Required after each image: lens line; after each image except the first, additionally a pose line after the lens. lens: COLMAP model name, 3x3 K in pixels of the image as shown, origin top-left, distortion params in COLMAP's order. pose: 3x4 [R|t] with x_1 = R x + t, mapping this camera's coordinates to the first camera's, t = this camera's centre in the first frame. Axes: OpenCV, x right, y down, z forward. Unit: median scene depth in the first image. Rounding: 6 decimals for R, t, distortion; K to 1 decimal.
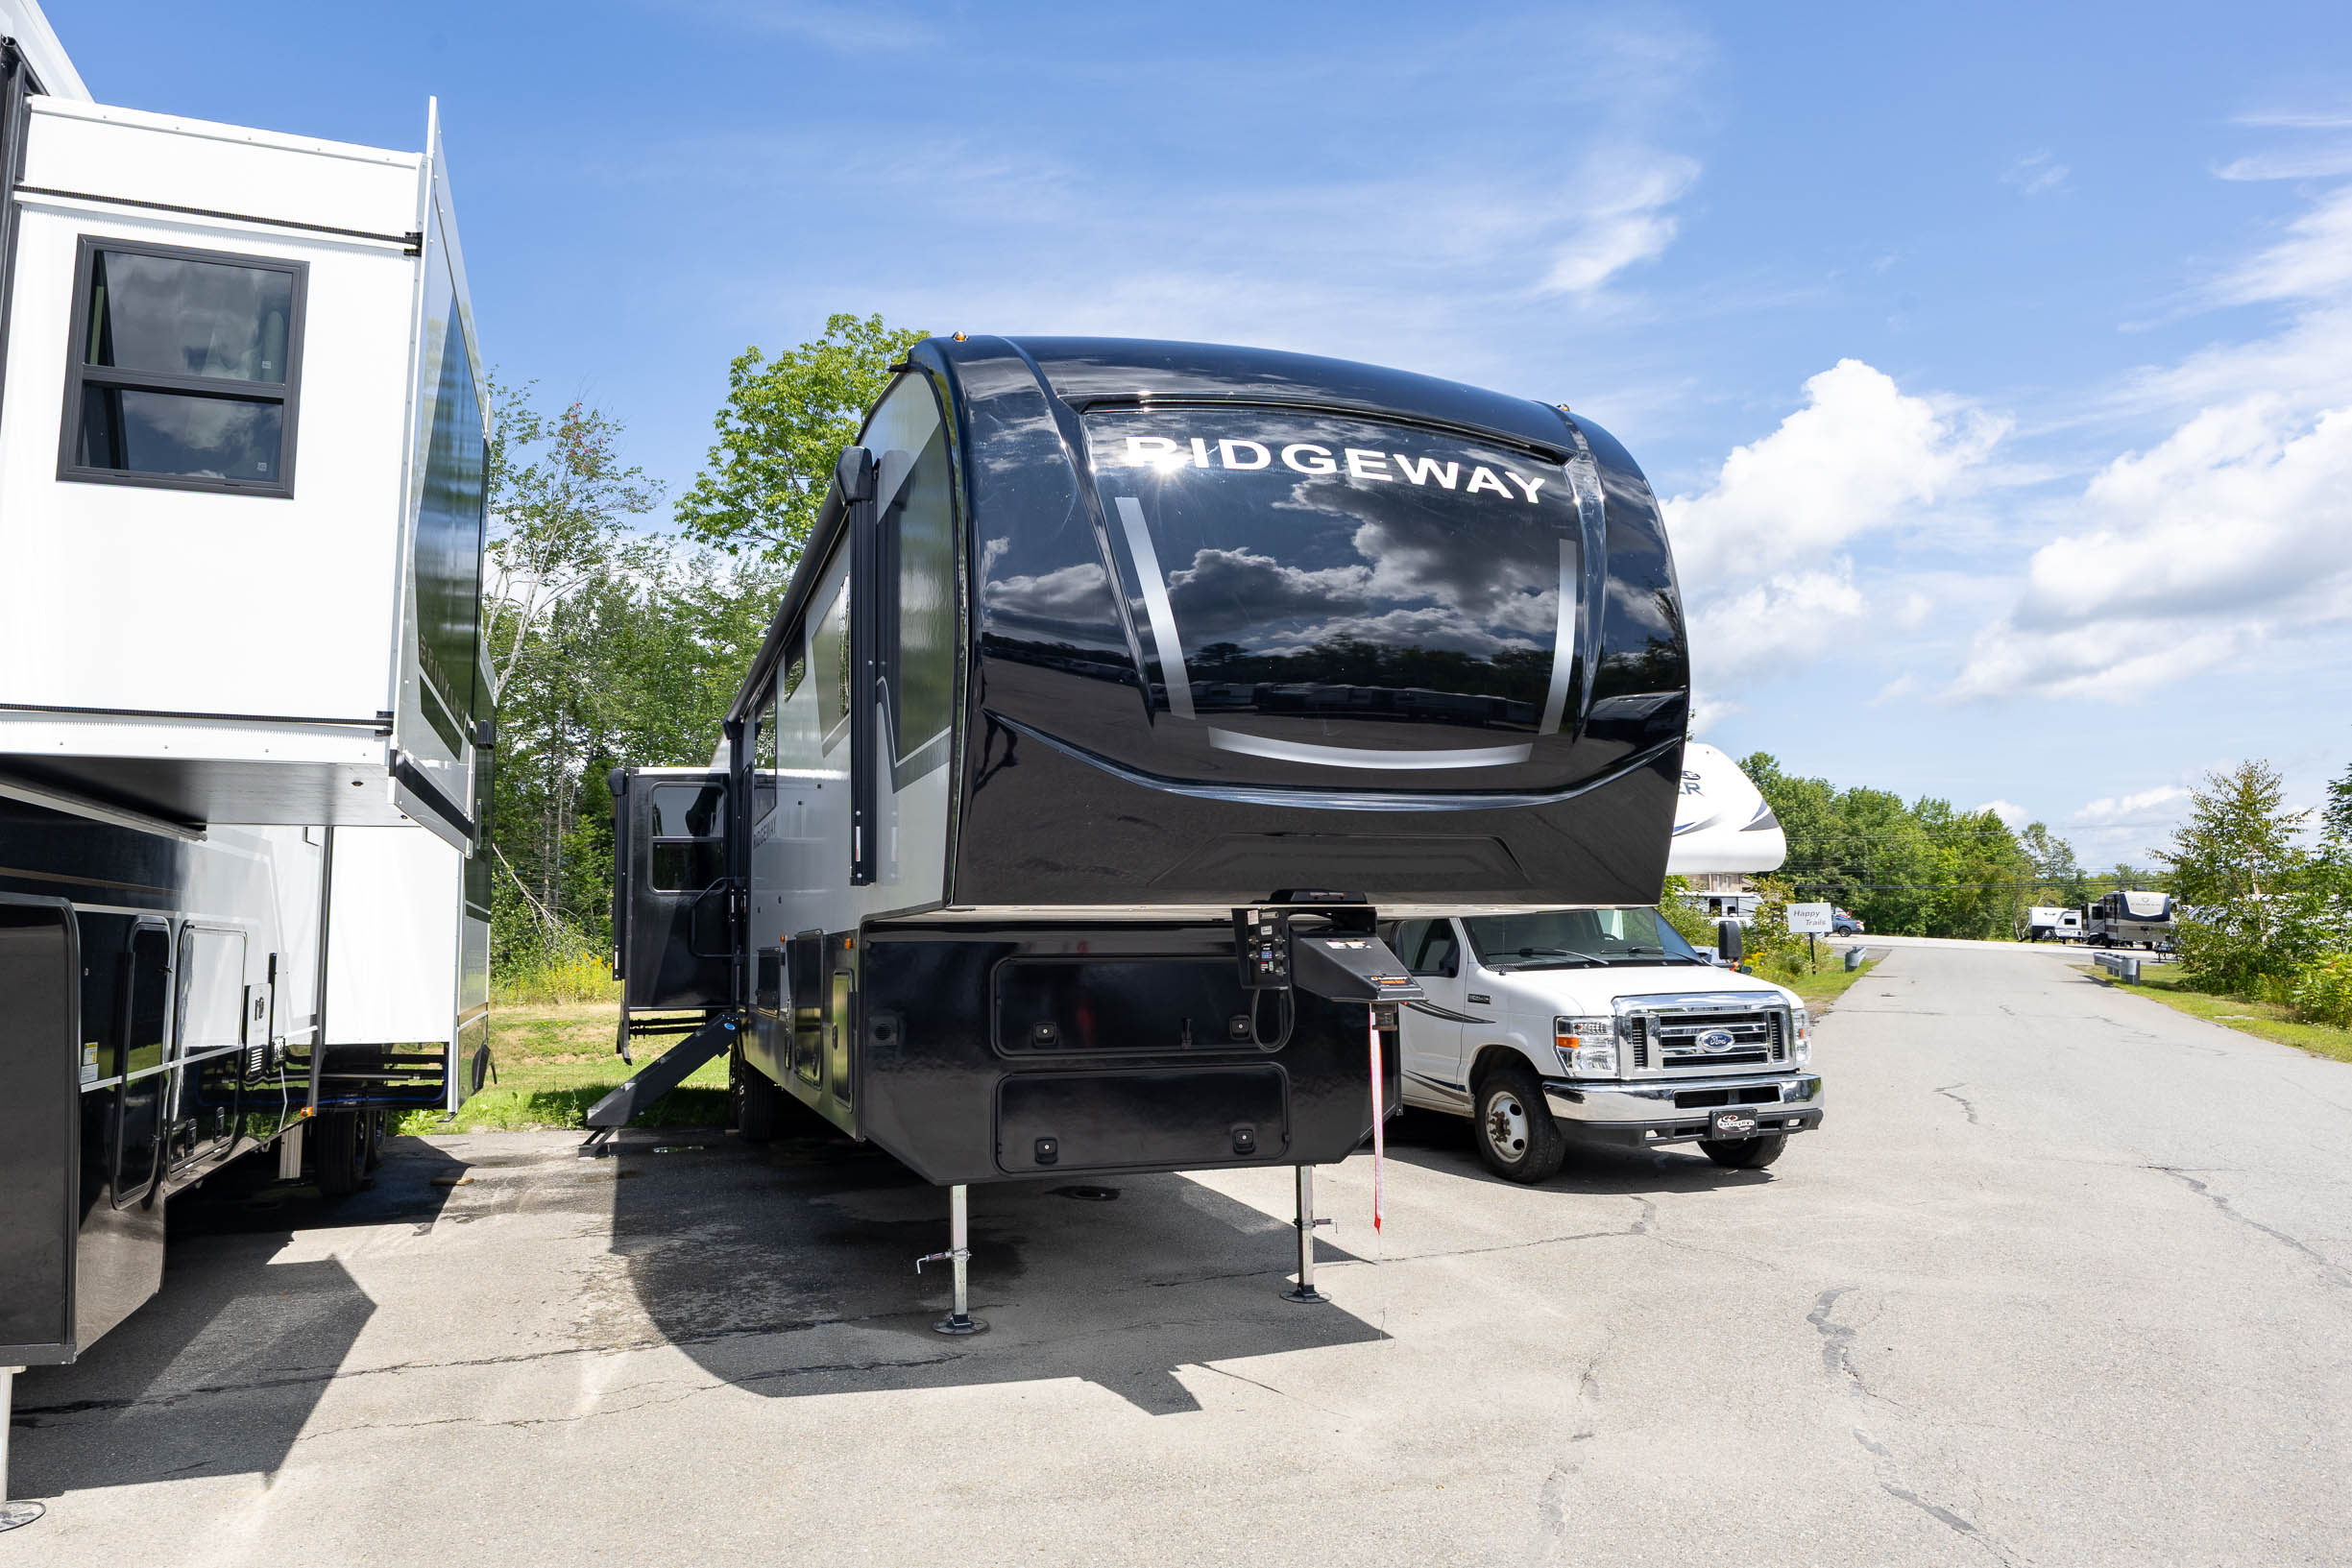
lens RADIAL K [[1376.9, 0, 1074.7], [0, 1376.9, 749.7], [0, 0, 1]] dist [-0.015434, 0.001333]
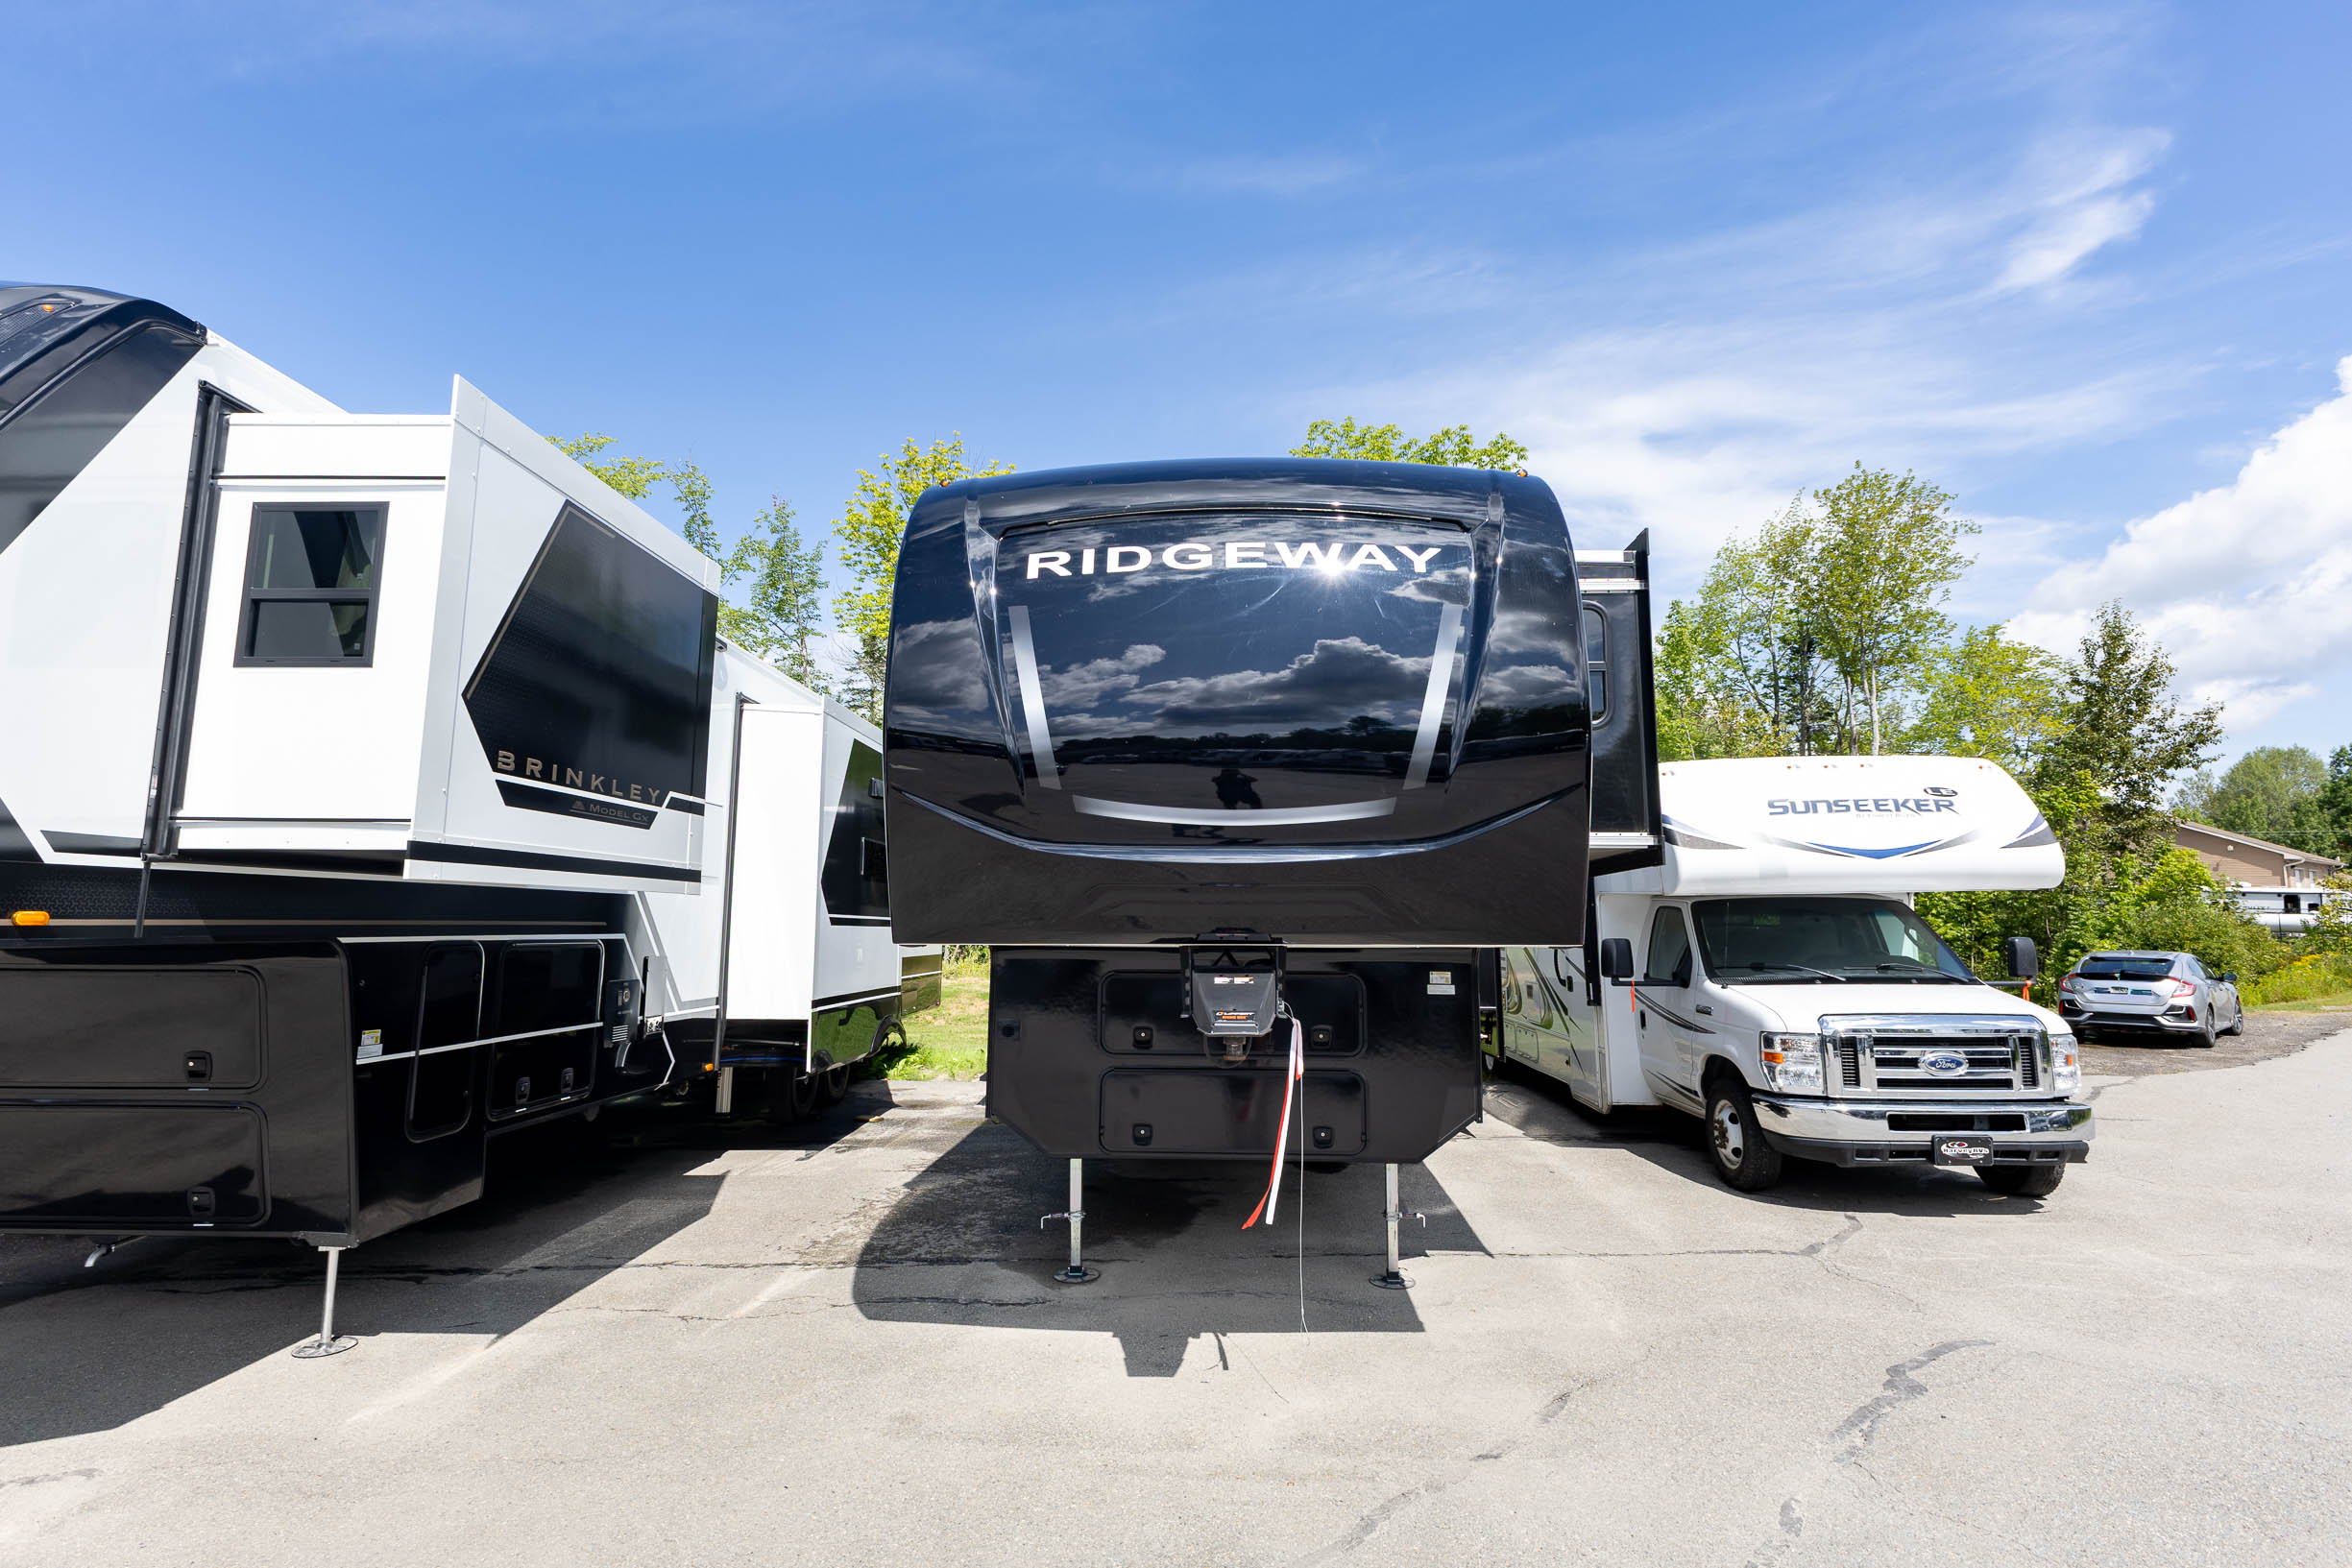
lens RADIAL K [[1136.6, 0, 1182.0], [0, 1136.6, 769.4], [0, 0, 1]] dist [0.013300, -0.006597]
pose [[0.944180, -0.033438, -0.327728, 0.378794], [0.034838, 0.999392, -0.001599, -0.026933], [0.327582, -0.009907, 0.944771, 0.084042]]
